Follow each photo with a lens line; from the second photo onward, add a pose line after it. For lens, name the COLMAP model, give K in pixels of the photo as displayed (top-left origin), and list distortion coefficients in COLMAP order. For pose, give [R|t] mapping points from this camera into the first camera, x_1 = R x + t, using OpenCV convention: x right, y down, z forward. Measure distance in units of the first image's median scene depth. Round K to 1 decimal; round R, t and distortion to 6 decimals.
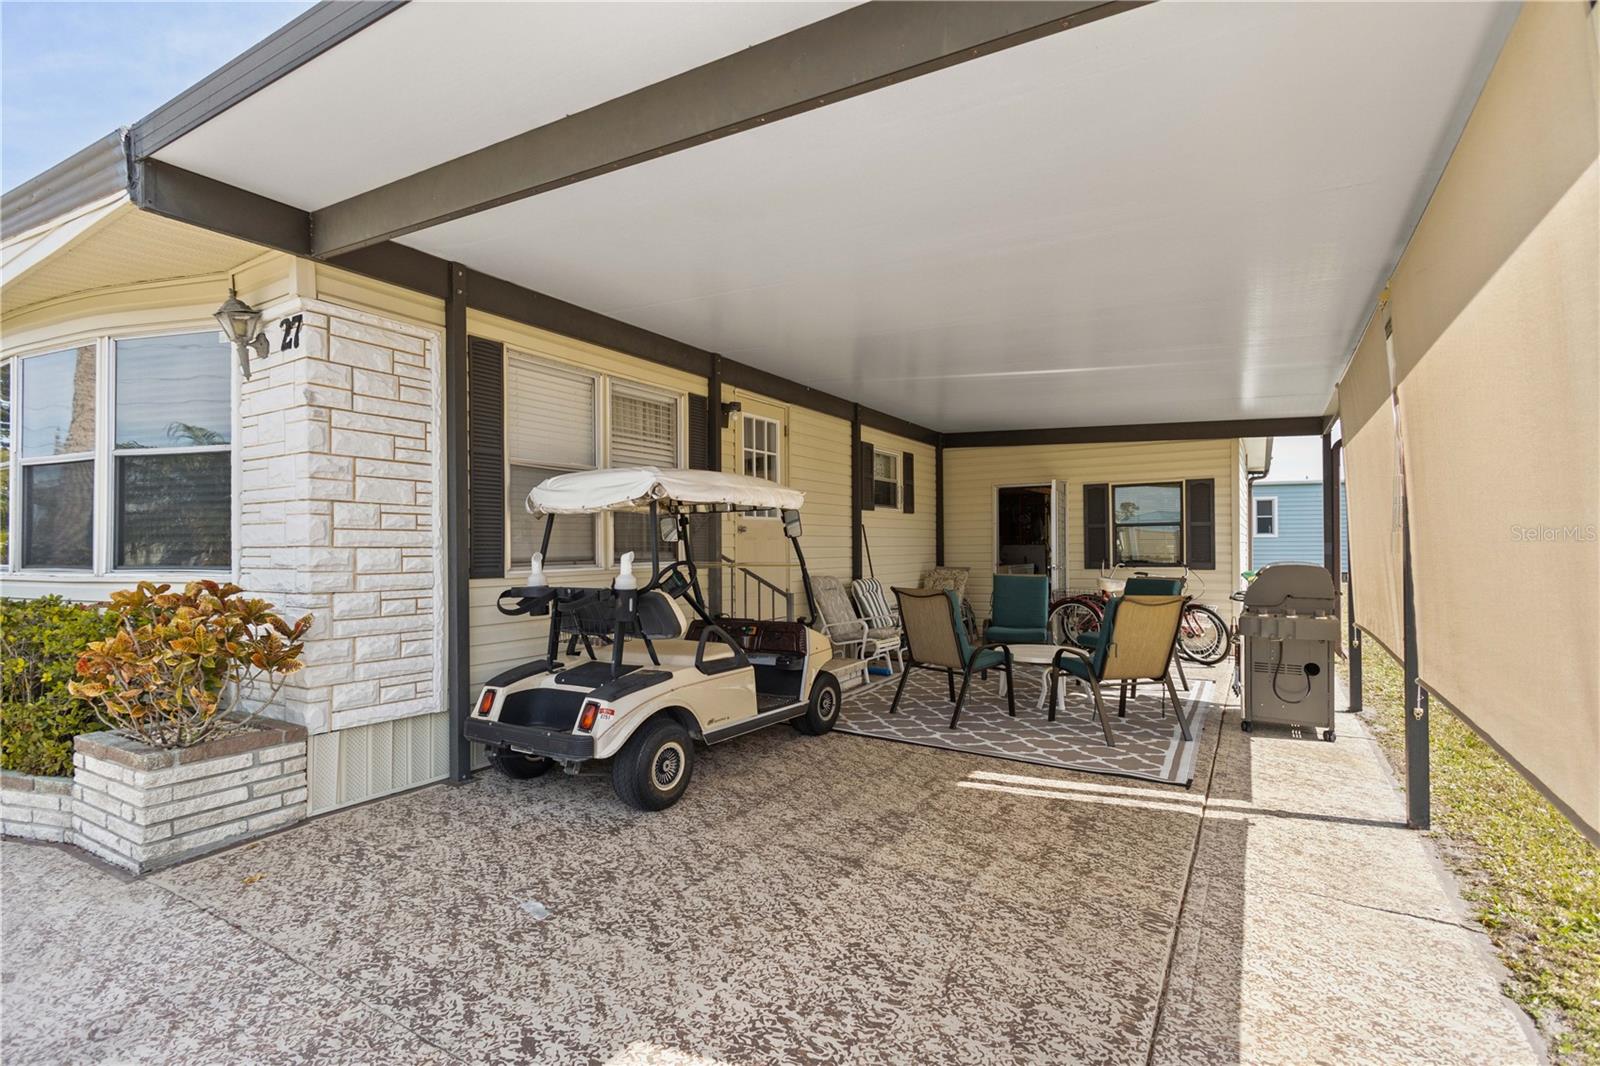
lens RADIAL K [[748.6, 0, 800.0], [0, 748.6, 533.0], [0, 0, 1]] dist [0.002854, -0.000047]
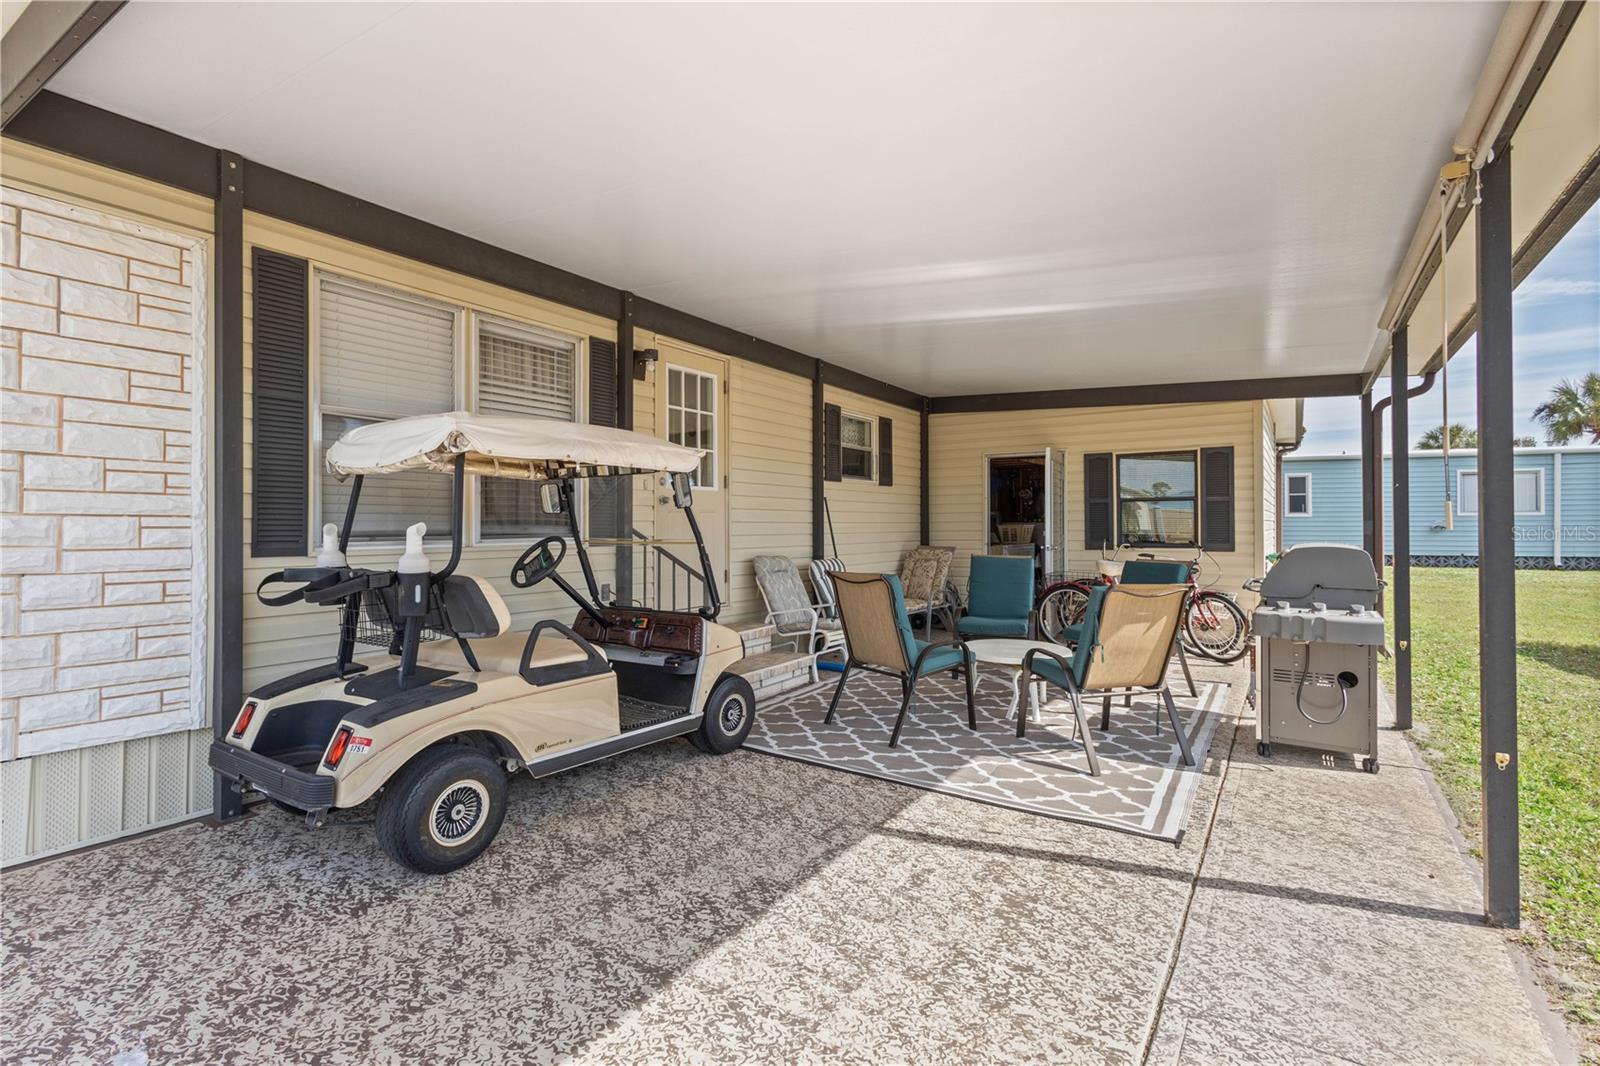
lens RADIAL K [[754.0, 0, 799.8], [0, 754.0, 505.0], [0, 0, 1]] dist [0.011818, -0.005456]
pose [[0.999565, 0.005411, -0.028985, 0.155009], [-0.005641, 0.999953, -0.007836, 0.009603], [0.028941, 0.007996, 0.999549, 0.222981]]
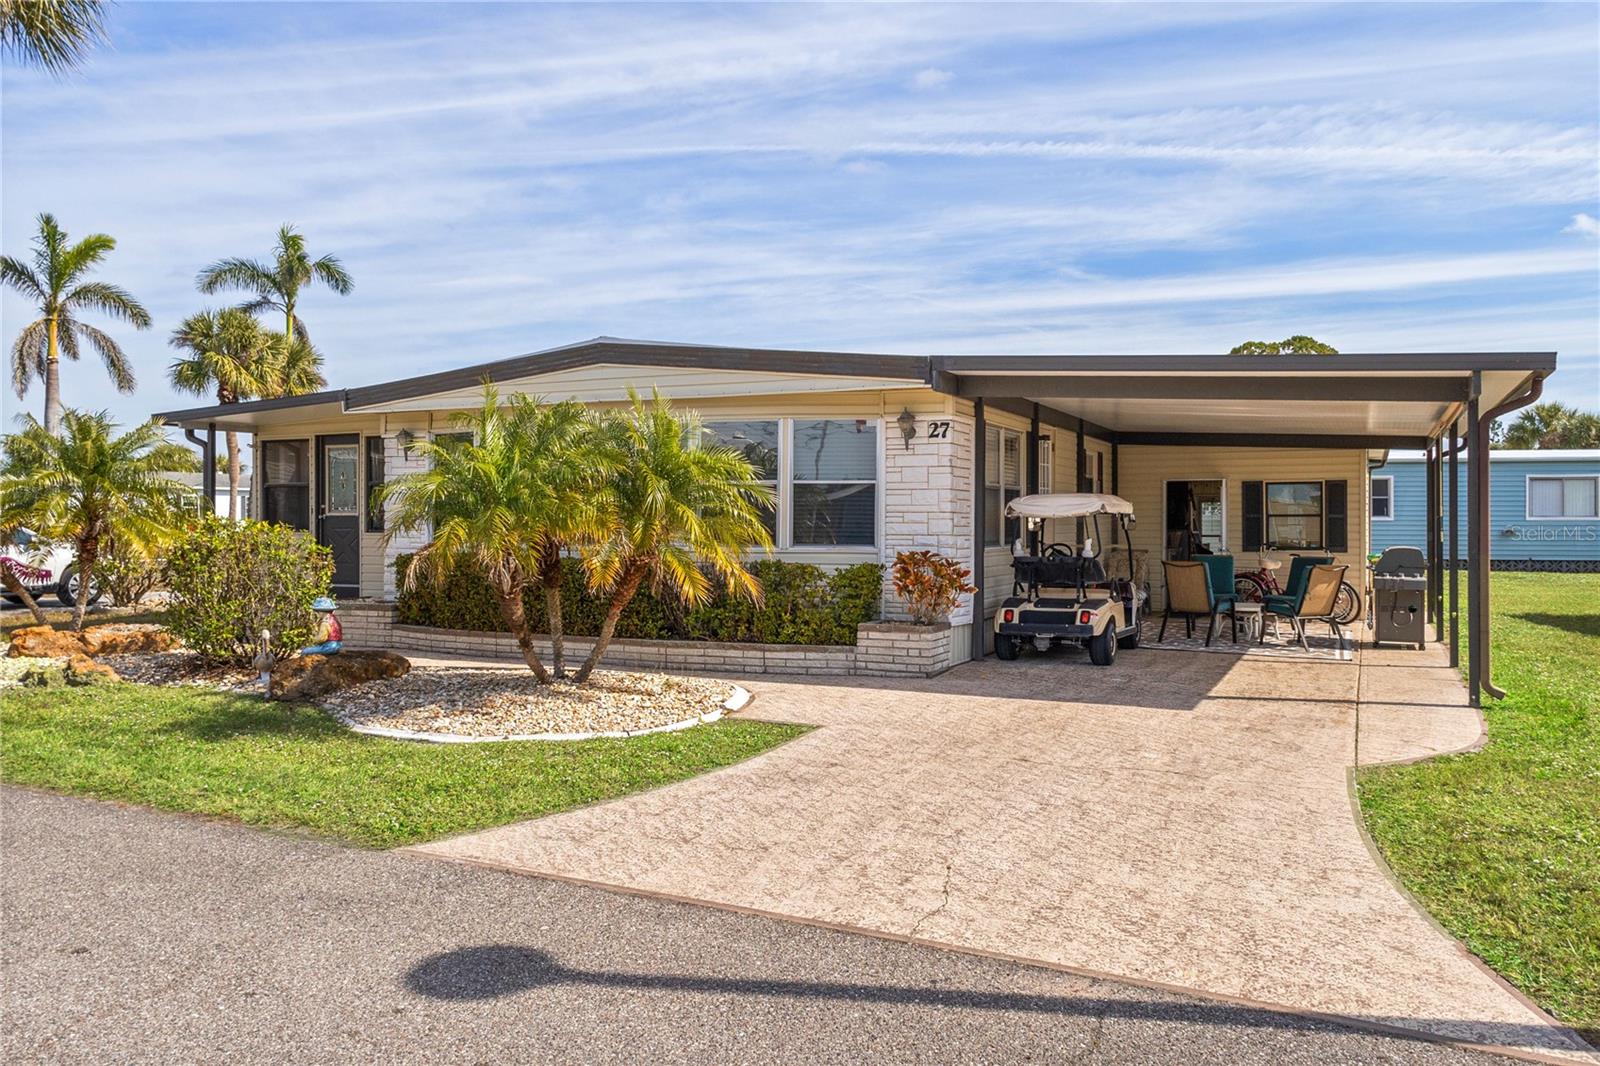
lens RADIAL K [[1191.2, 0, 800.9], [0, 1191.2, 495.5], [0, 0, 1]] dist [-0.001679, -0.000431]
pose [[0.994324, 0.010539, 0.105872, -1.173428], [-0.010184, 0.999941, -0.003893, -0.061288], [-0.105907, 0.002793, 0.994372, -1.832711]]
